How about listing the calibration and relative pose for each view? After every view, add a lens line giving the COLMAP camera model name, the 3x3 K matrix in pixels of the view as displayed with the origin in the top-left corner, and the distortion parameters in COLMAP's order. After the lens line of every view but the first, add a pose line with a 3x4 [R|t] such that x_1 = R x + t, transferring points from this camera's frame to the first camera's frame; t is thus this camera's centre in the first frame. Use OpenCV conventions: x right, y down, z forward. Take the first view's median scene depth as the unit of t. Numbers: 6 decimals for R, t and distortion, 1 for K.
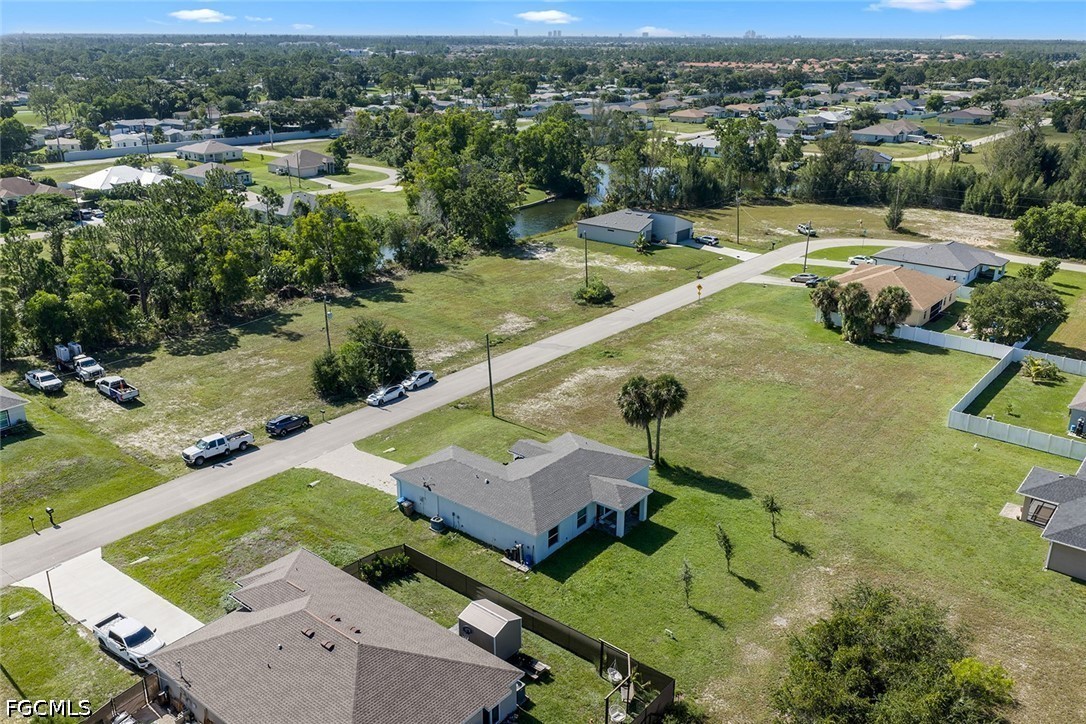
lens RADIAL K [[895.3, 0, 545.2], [0, 895.3, 364.0], [0, 0, 1]] dist [0.015307, -0.017469]
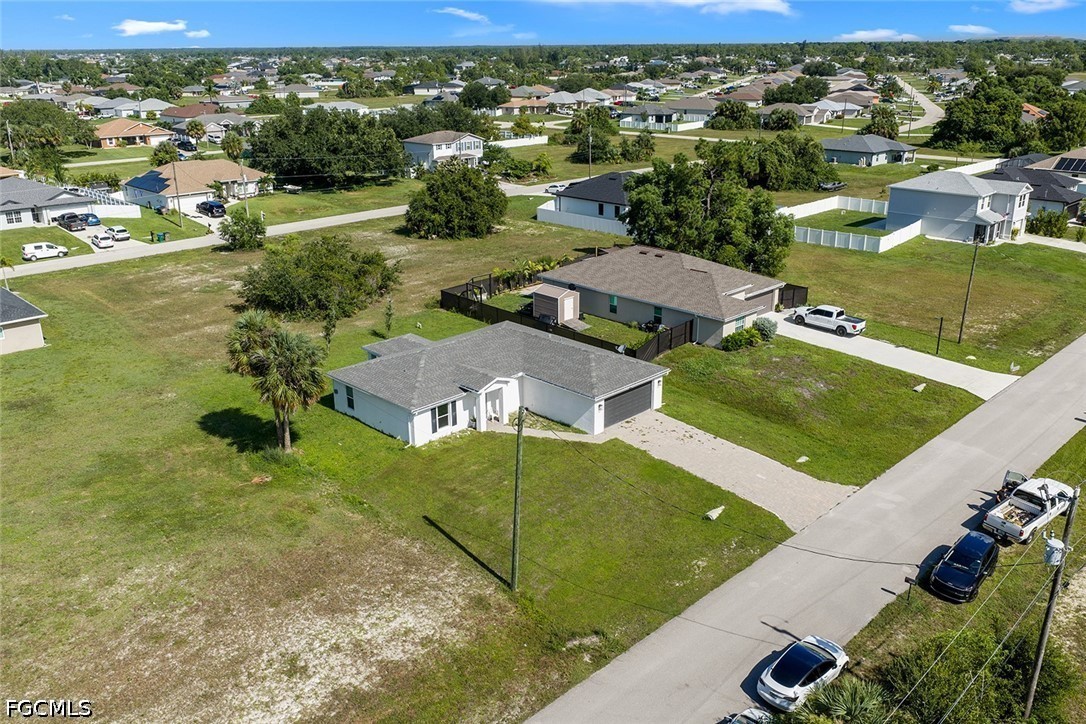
lens RADIAL K [[895.3, 0, 545.2], [0, 895.3, 364.0], [0, 0, 1]] dist [0.015307, -0.017469]
pose [[-0.993714, -0.035124, 0.106300, -0.119479], [0.041182, 0.768250, 0.638824, -0.312229], [-0.104103, 0.639186, -0.761974, 1.303600]]
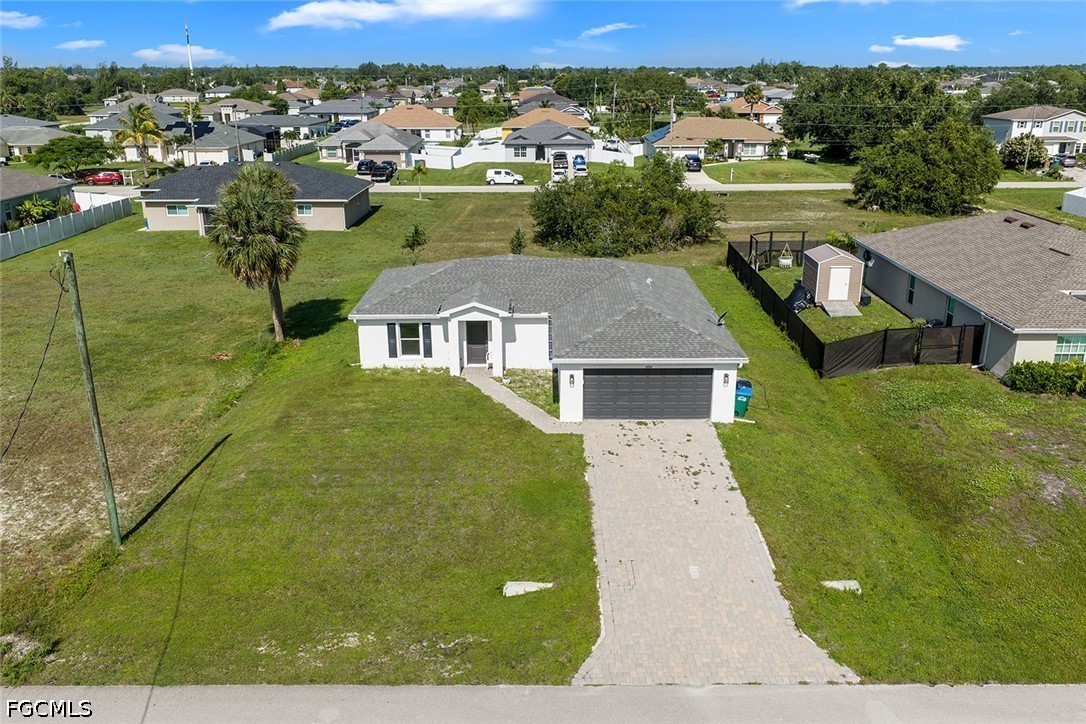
lens RADIAL K [[895.3, 0, 545.2], [0, 895.3, 364.0], [0, 0, 1]] dist [0.015307, -0.017469]
pose [[-0.627304, -0.246727, 0.738658, -0.355694], [0.268759, 0.821631, 0.502685, -0.101058], [-0.730930, 0.513857, -0.449102, 1.034764]]
